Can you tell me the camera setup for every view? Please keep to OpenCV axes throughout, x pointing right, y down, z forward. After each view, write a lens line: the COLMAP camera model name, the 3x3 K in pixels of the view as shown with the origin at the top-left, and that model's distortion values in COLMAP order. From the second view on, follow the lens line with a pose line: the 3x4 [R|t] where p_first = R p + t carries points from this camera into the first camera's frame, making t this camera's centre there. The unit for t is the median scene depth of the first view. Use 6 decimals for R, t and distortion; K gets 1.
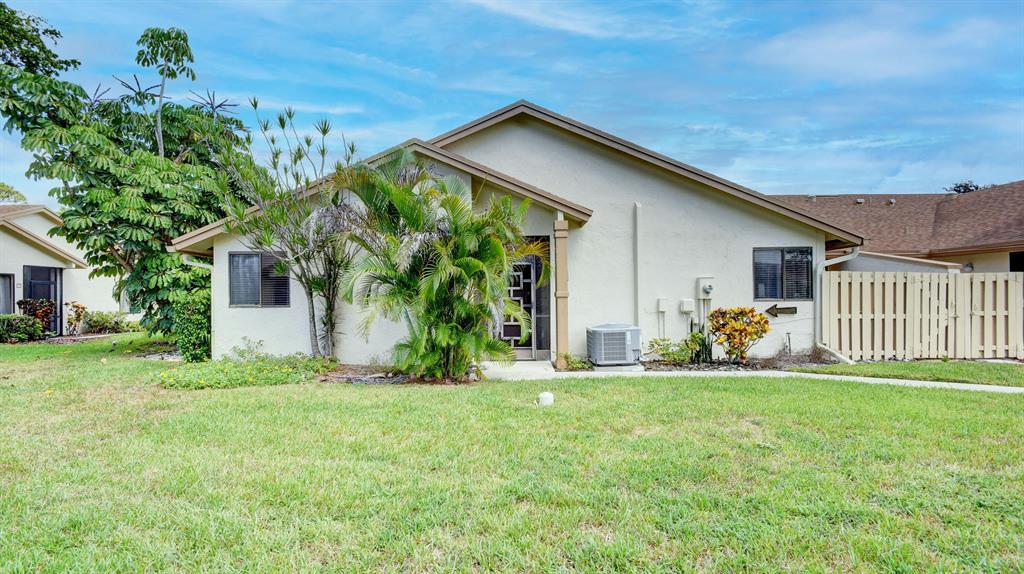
lens RADIAL K [[452.3, 0, 496.6], [0, 452.3, 296.4], [0, 0, 1]] dist [0.001606, -0.009634]
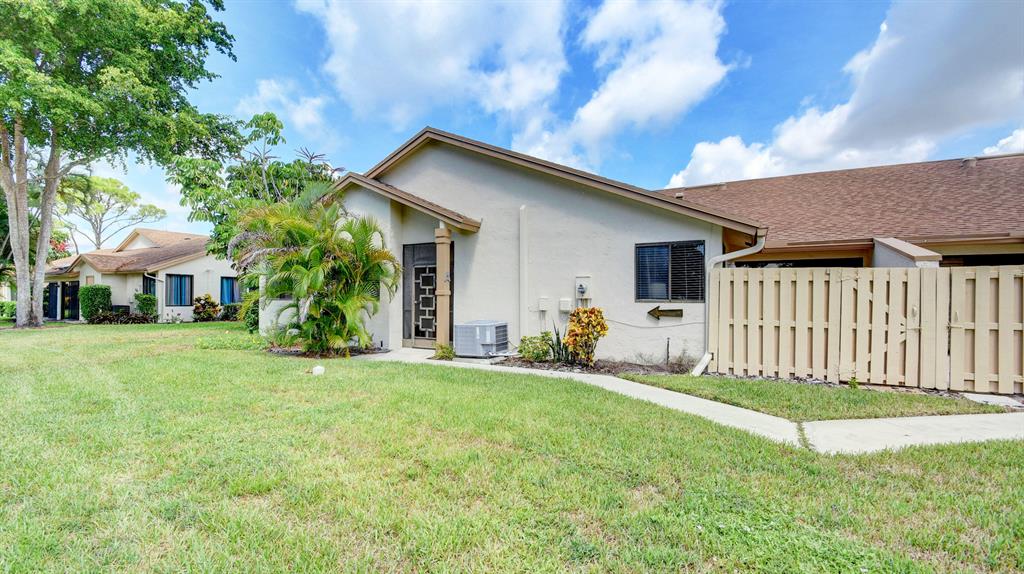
lens RADIAL K [[452.3, 0, 496.6], [0, 452.3, 296.4], [0, 0, 1]] dist [0.001606, -0.009634]
pose [[0.880136, 0.011097, -0.474592, 0.766861], [-0.010752, 0.999936, 0.003441, -0.000927], [0.474600, 0.002075, 0.880199, 0.053673]]
